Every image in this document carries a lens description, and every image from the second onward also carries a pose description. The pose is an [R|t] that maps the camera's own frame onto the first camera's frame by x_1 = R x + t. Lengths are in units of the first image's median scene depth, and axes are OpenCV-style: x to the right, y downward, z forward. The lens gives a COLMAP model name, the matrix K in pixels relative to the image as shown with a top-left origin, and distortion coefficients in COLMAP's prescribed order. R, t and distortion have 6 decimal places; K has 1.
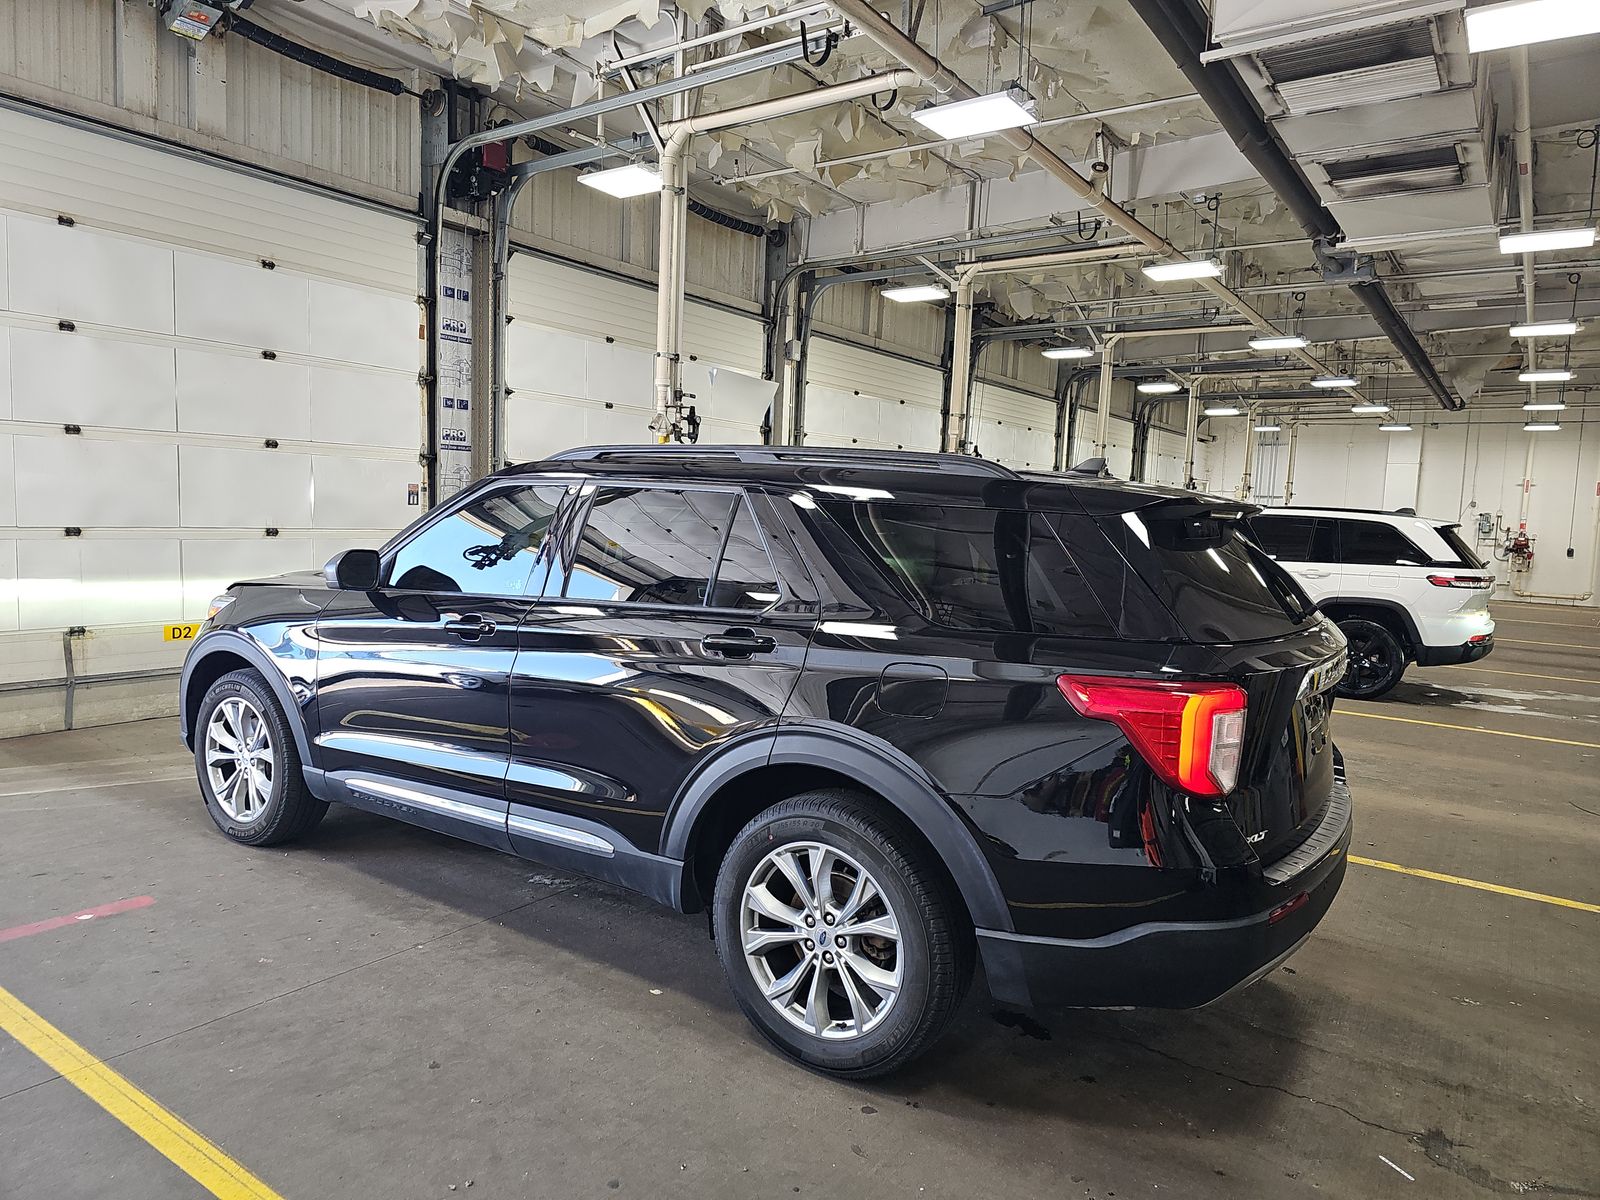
lens RADIAL K [[1049.3, 0, 791.3], [0, 1049.3, 611.2], [0, 0, 1]] dist [0.052601, -0.052922]
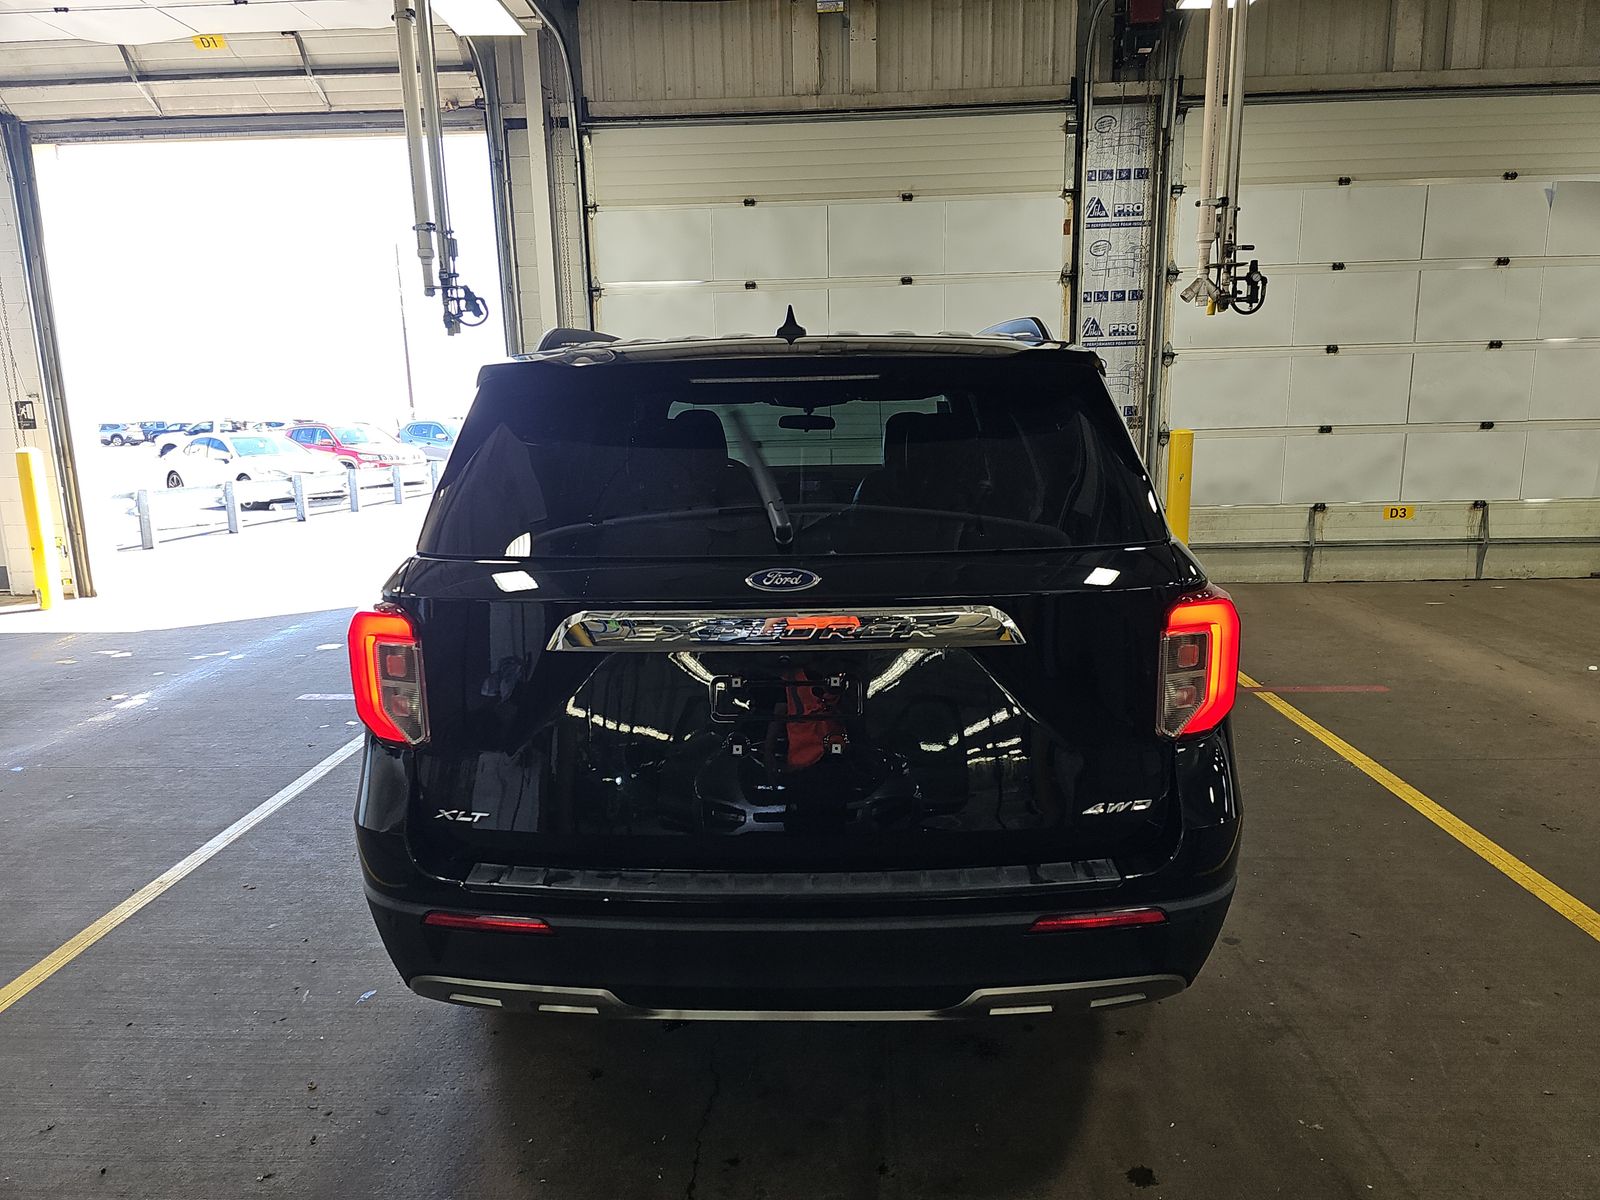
lens RADIAL K [[1049.3, 0, 791.3], [0, 1049.3, 611.2], [0, 0, 1]] dist [0.052601, -0.052922]
pose [[0.537937, 0.110409, -0.835723, 0.407204], [-0.037734, 0.993546, 0.106970, -0.008076], [0.842140, -0.026008, 0.538631, 0.280904]]
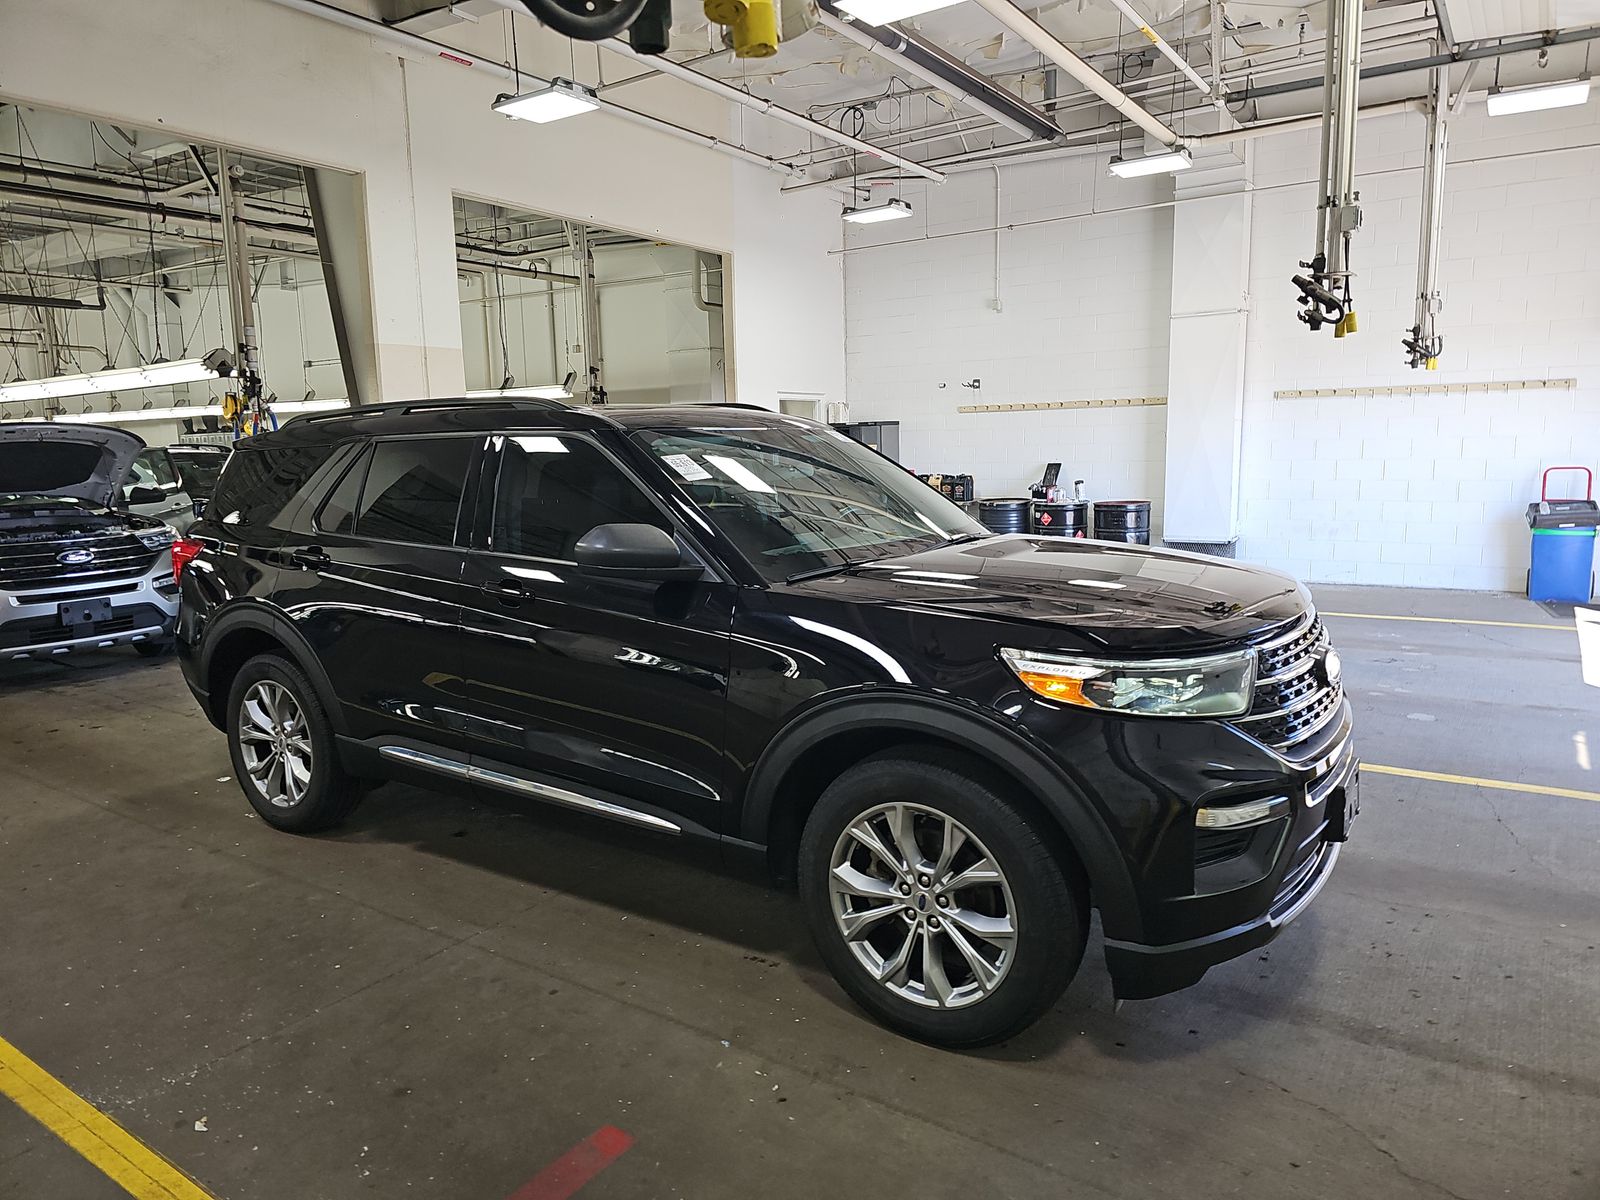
lens RADIAL K [[1036.8, 0, 841.0], [0, 1036.8, 623.2], [0, 0, 1]] dist [0.050014, -0.050882]
pose [[-0.999417, -0.008788, -0.033004, -0.137202], [-0.017113, 0.965127, 0.261224, -0.117518], [0.029558, 0.261636, -0.964714, 1.148788]]
